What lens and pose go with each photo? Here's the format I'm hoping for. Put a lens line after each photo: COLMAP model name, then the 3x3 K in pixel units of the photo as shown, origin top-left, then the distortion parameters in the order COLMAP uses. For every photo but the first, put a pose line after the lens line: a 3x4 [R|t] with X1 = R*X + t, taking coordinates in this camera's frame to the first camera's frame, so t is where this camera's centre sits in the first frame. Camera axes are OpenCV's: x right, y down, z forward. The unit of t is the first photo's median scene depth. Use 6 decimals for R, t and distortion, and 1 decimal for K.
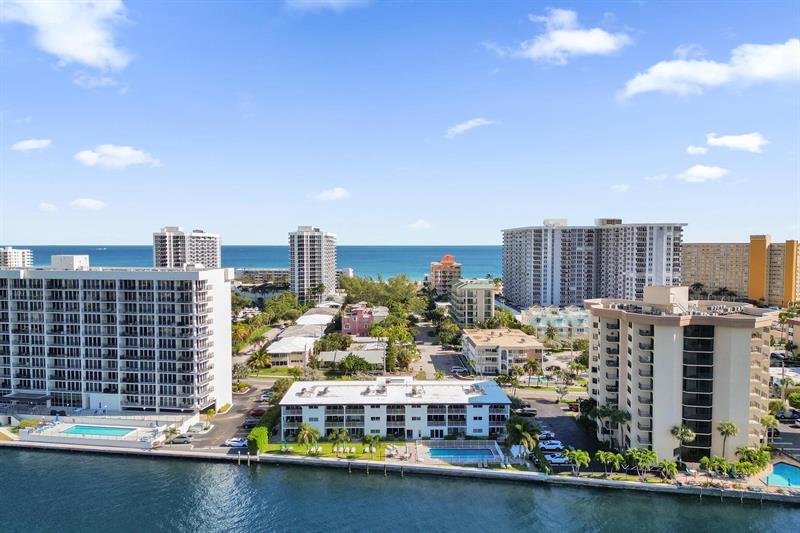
lens RADIAL K [[553.3, 0, 399.1], [0, 553.3, 257.2], [0, 0, 1]] dist [0.061492, -0.058327]
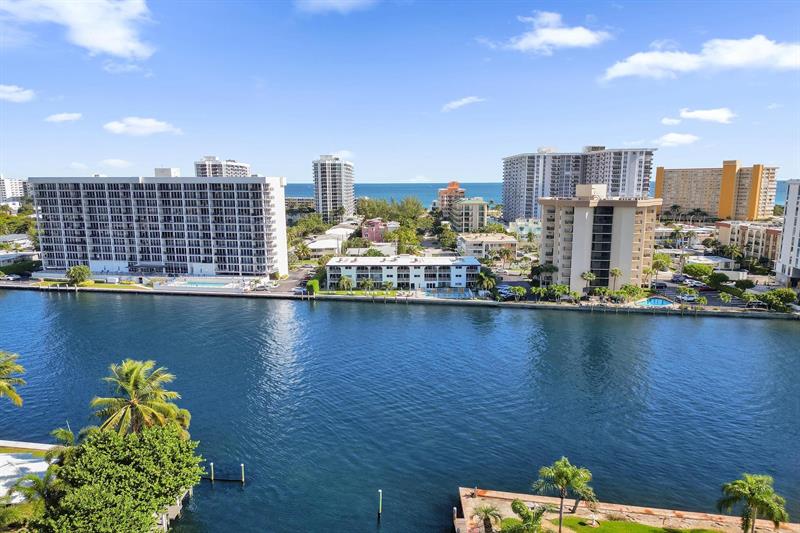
lens RADIAL K [[535.5, 0, 396.1], [0, 535.5, 269.0], [0, 0, 1]] dist [0.059972, -0.059790]
pose [[0.999553, 0.002123, -0.029829, 0.015491], [0.002092, 0.990069, 0.140568, 0.064169], [0.029831, -0.140568, 0.989622, -0.373686]]
